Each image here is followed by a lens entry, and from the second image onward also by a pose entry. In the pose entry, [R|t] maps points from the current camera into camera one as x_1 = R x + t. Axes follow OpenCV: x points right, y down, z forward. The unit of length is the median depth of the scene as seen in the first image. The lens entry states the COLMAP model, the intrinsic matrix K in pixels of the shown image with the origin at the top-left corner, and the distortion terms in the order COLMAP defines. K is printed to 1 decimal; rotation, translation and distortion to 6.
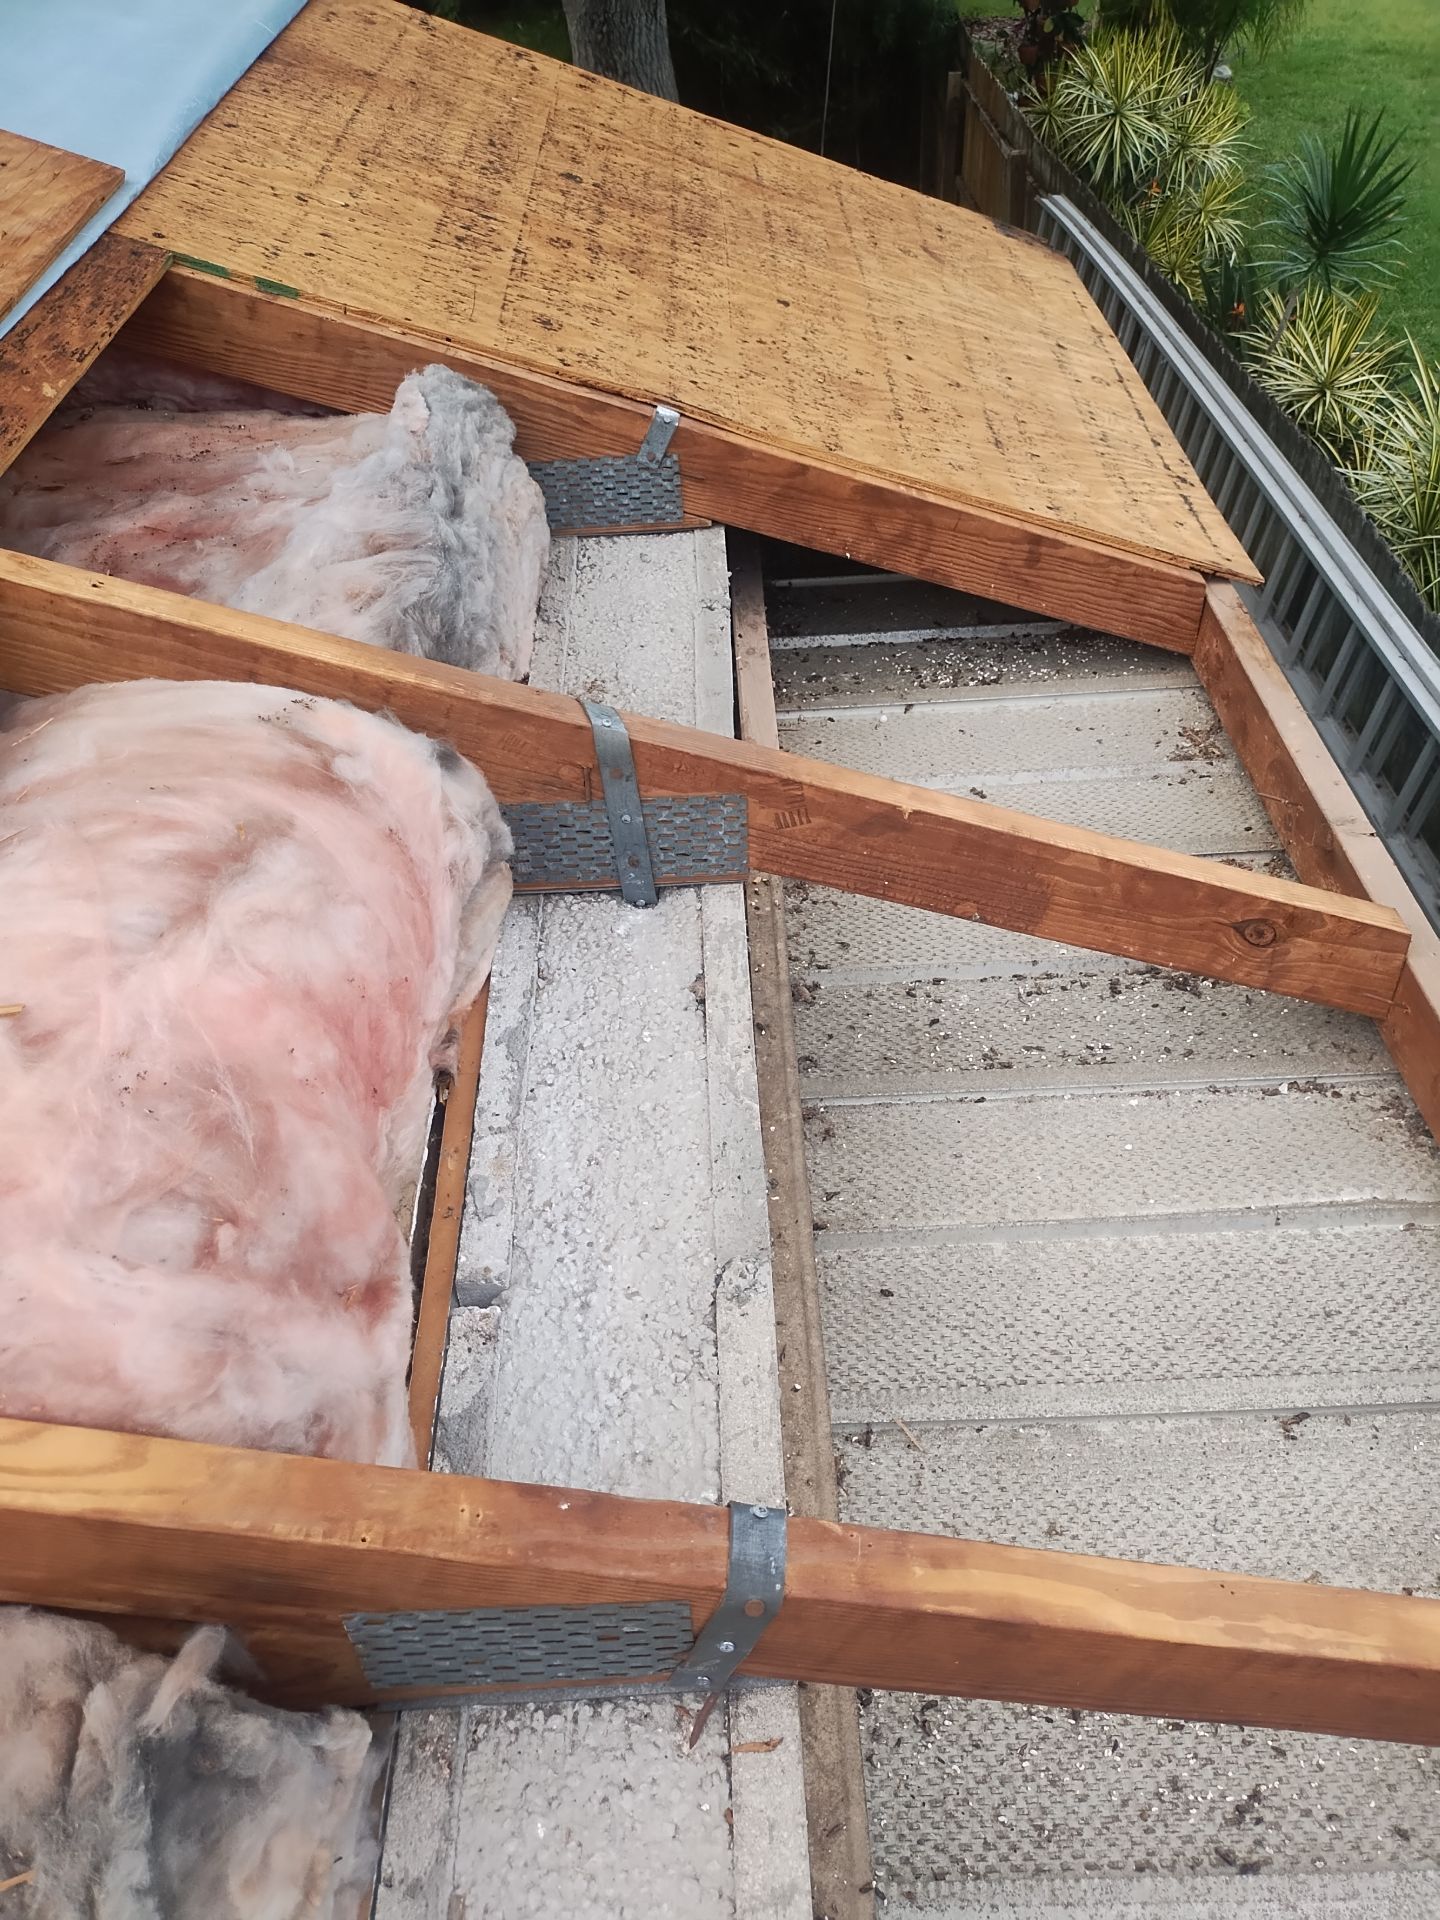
lens RADIAL K [[1443.1, 0, 720.0], [0, 1443.1, 960.0], [0, 0, 1]] dist [0.089669, -0.140775]
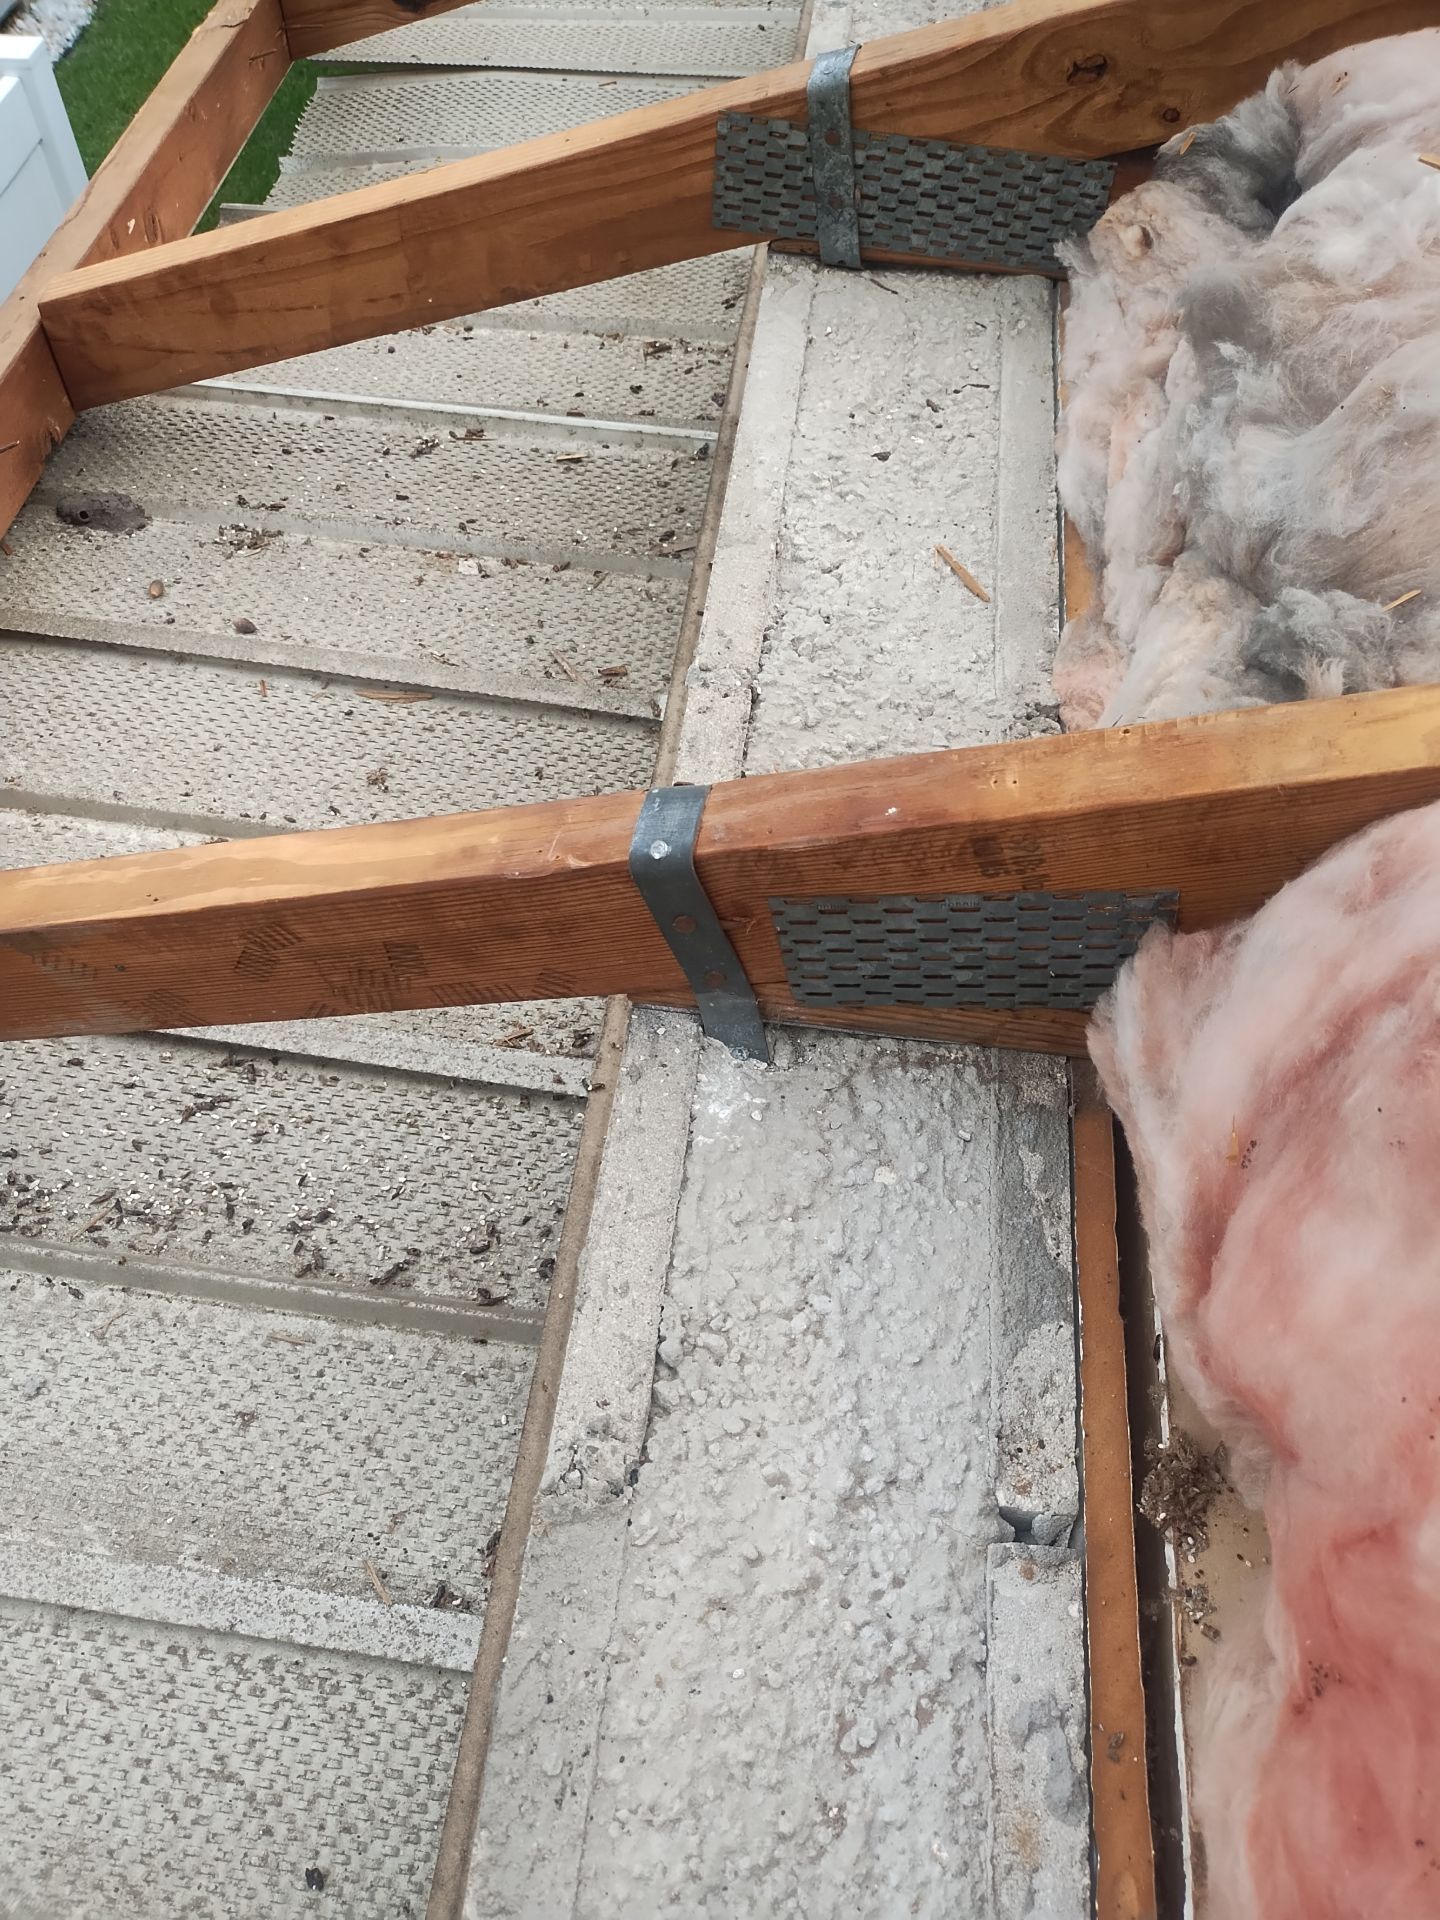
lens RADIAL K [[1443.1, 0, 720.0], [0, 1443.1, 960.0], [0, 0, 1]] dist [0.089669, -0.140775]
pose [[-0.989072, -0.110754, 0.097313, -0.071014], [0.111064, -0.125638, 0.985840, -0.335173], [-0.096959, 0.985875, 0.136566, 0.701548]]
